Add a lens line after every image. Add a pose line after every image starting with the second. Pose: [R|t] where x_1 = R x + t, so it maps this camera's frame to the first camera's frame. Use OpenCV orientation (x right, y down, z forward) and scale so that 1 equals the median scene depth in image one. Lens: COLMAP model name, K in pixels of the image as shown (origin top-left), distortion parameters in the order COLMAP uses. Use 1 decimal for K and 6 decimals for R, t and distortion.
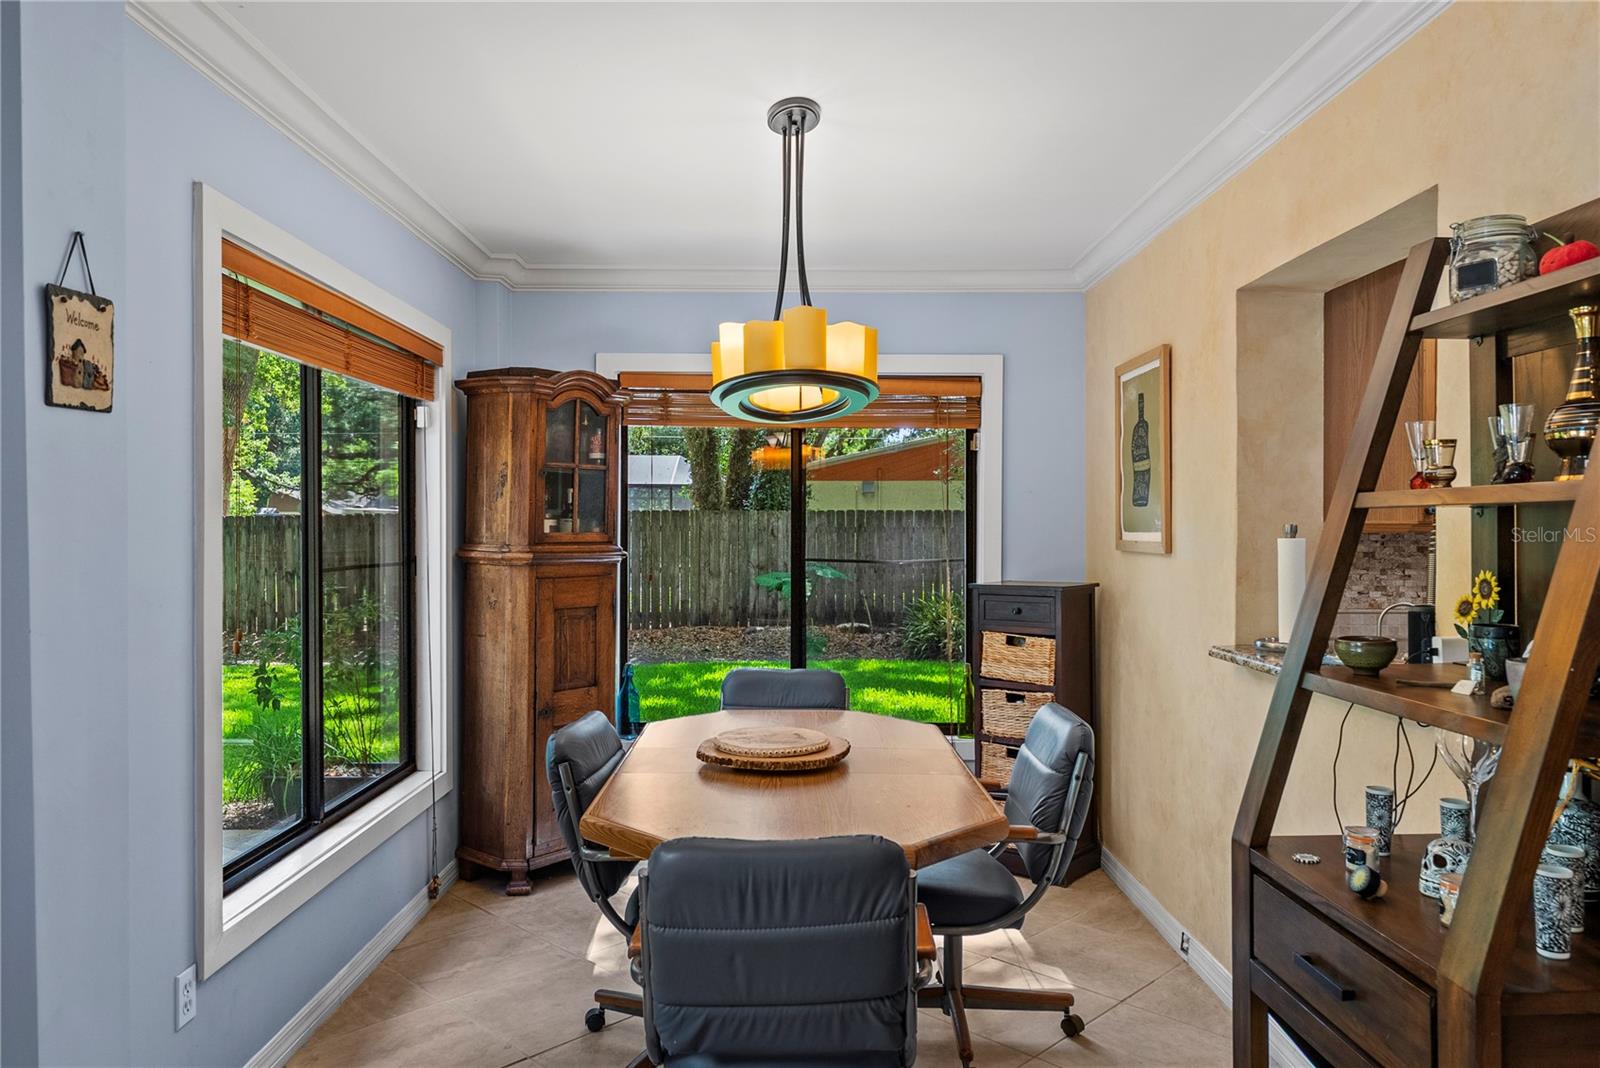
lens RADIAL K [[1084.7, 0, 798.9], [0, 1084.7, 530.4], [0, 0, 1]] dist [0.000044, 0.000353]
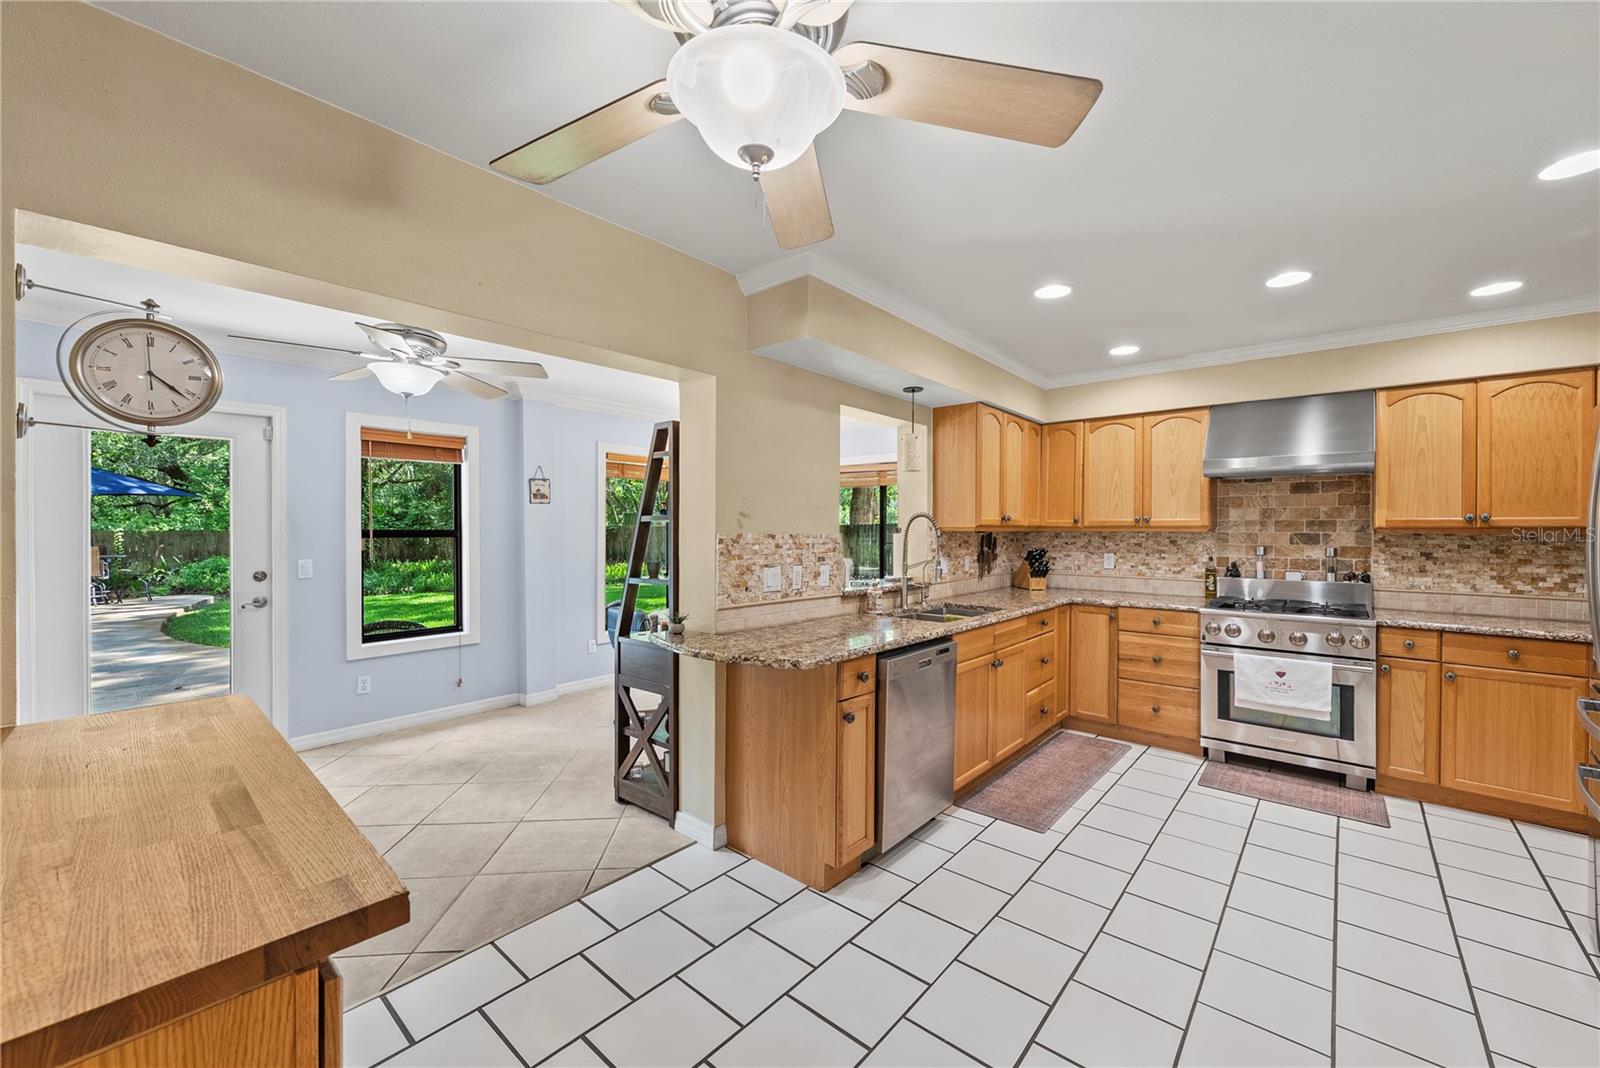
lens RADIAL K [[629.0, 0, 807.5], [0, 629.0, 533.7], [0, 0, 1]] dist [-0.002270, 0.000129]
pose [[0.744750, 0.004807, -0.667326, 0.910378], [-0.001671, 0.999984, 0.005339, 0.000452], [0.667342, -0.002861, 0.744746, -0.111543]]
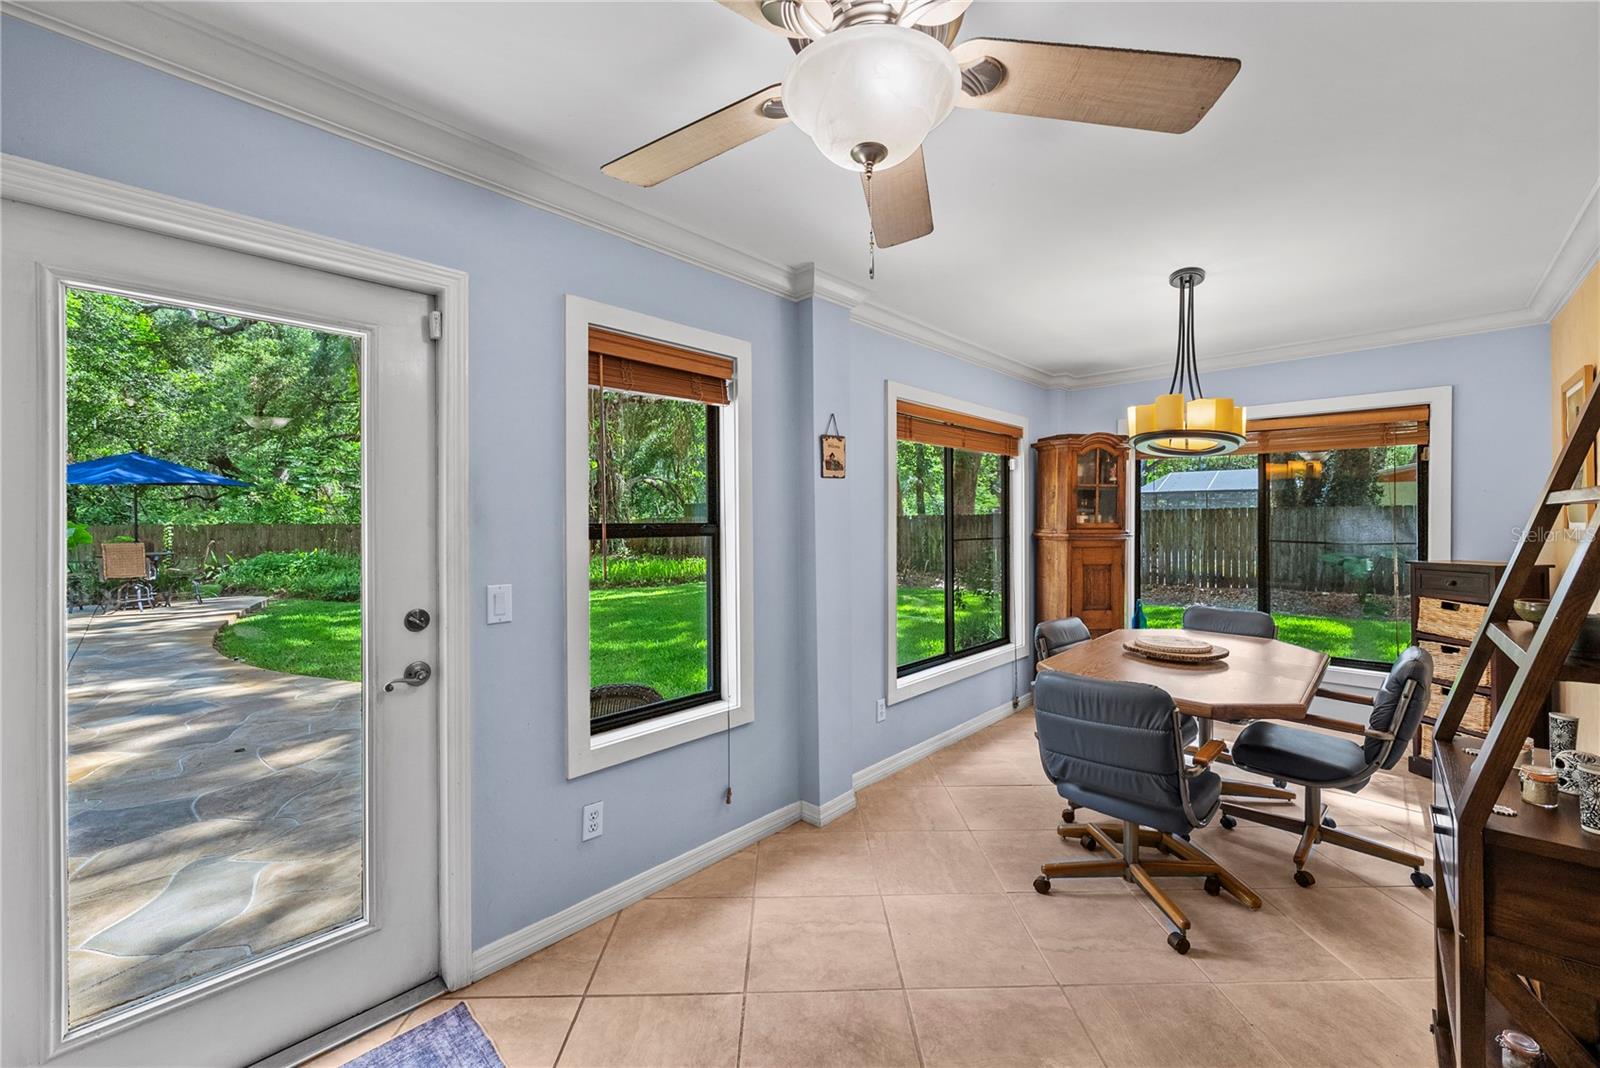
lens RADIAL K [[629.0, 0, 800.7], [0, 629.0, 522.2], [0, 0, 1]] dist [-0.002270, 0.000129]
pose [[0.713848, -0.000824, -0.700301, 0.179470], [0.001324, 0.999999, 0.000173, 0.000102], [0.700300, -0.001050, 0.713848, -0.088559]]
